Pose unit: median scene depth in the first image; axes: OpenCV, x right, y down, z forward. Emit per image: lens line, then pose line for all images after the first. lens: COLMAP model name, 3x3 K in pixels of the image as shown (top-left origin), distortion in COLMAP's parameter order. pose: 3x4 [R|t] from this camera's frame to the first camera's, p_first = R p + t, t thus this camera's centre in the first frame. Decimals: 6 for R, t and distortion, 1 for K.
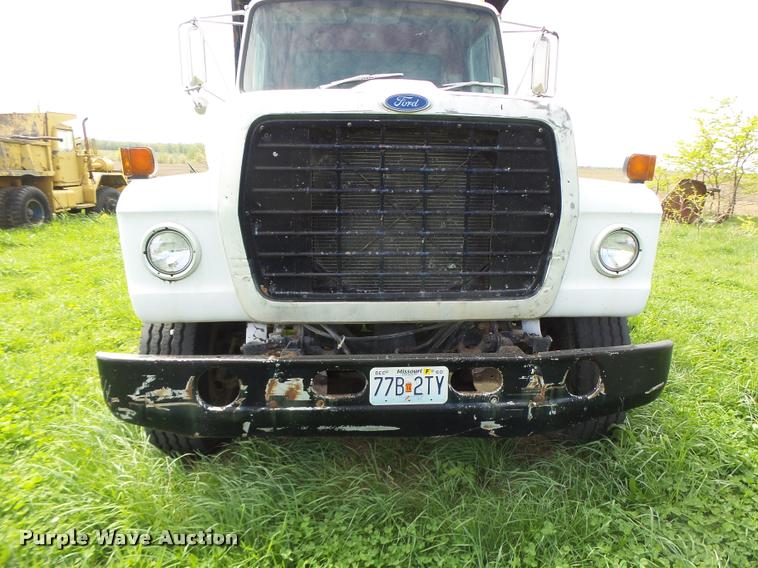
lens RADIAL K [[522.1, 0, 379.0], [0, 522.1, 286.0], [0, 0, 1]] dist [-0.009971, 0.001603]
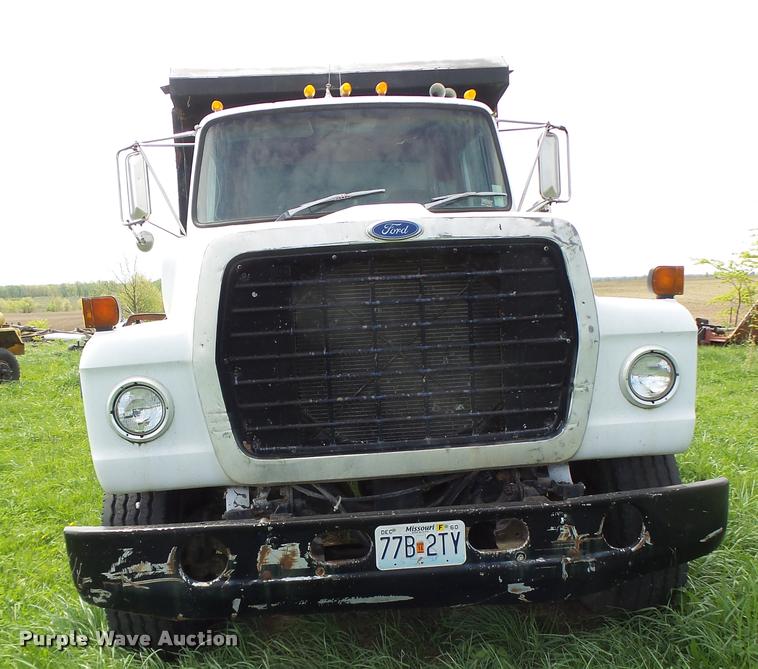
lens RADIAL K [[738.4, 0, 339.7], [0, 738.4, 375.0], [0, 0, 1]] dist [-0.015317, 0.006610]
pose [[0.997684, -0.063892, -0.023332, -0.028987], [0.060669, 0.990983, -0.119465, 0.047235], [0.030755, 0.117773, 0.992564, -0.246650]]
